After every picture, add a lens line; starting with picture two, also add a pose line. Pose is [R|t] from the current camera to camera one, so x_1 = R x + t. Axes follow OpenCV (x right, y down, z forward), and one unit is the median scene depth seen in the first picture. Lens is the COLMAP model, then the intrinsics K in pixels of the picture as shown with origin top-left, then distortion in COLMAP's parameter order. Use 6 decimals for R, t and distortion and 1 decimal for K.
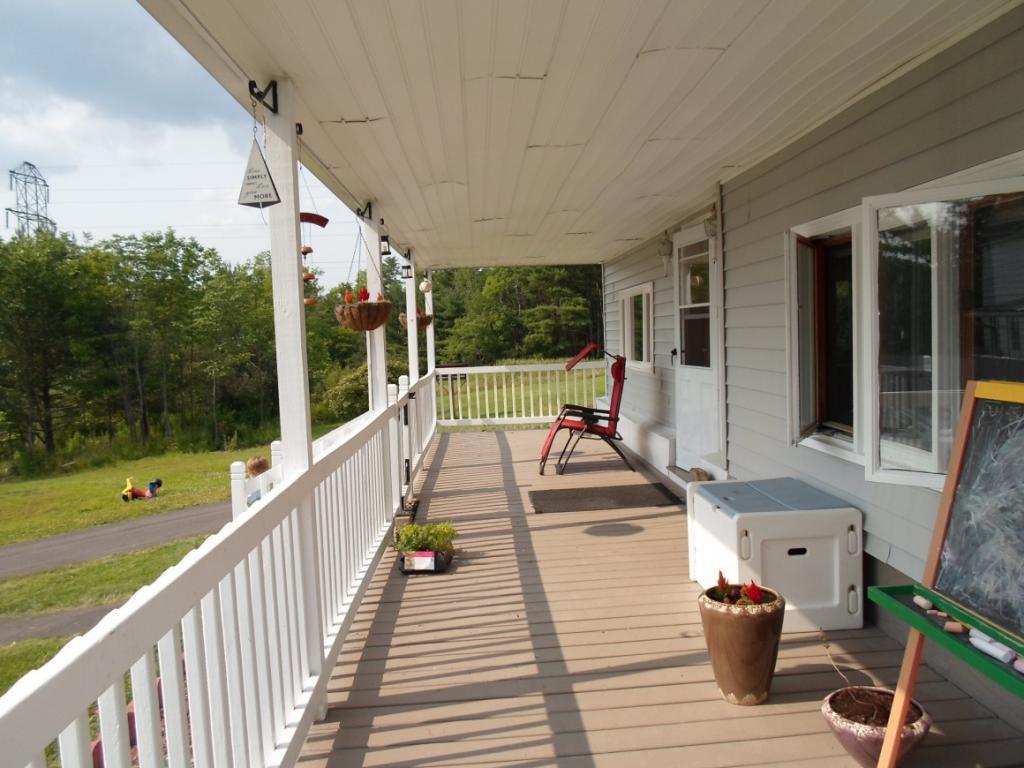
lens RADIAL K [[750.4, 0, 514.7], [0, 750.4, 383.1], [0, 0, 1]] dist [-0.055207, 0.001637]
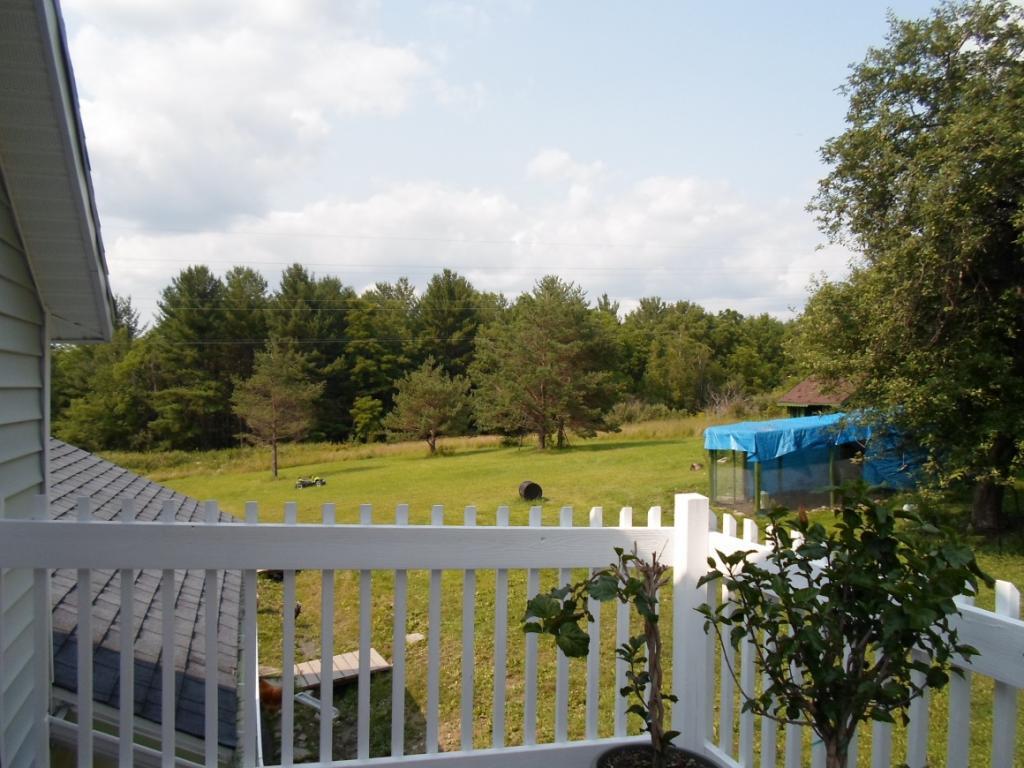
lens RADIAL K [[750.4, 0, 514.7], [0, 750.4, 383.1], [0, 0, 1]] dist [-0.055207, 0.001637]
pose [[0.956997, 0.029502, 0.288592, 0.173716], [-0.006588, 0.996769, -0.080051, -0.039555], [-0.290022, 0.074708, 0.954100, 0.013496]]
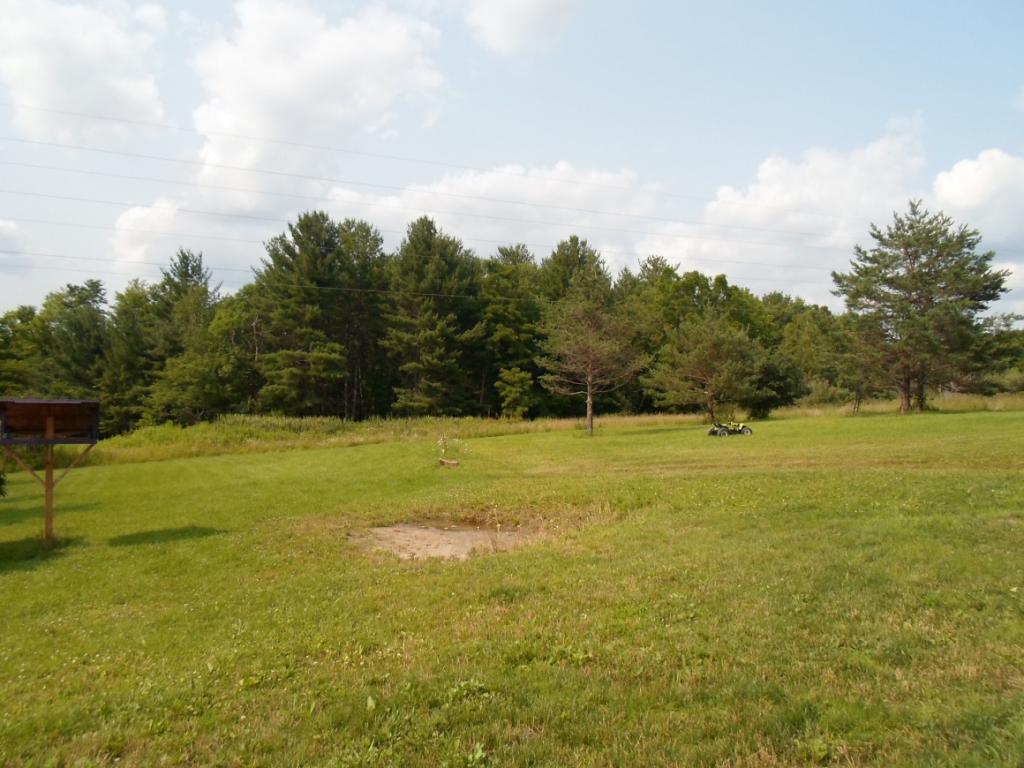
lens RADIAL K [[750.4, 0, 514.7], [0, 750.4, 383.1], [0, 0, 1]] dist [-0.055207, 0.001637]
pose [[0.940921, 0.067741, 0.331781, 0.004168], [-0.038553, 0.994846, -0.093786, -0.004388], [-0.336424, 0.075454, 0.938683, 0.183899]]
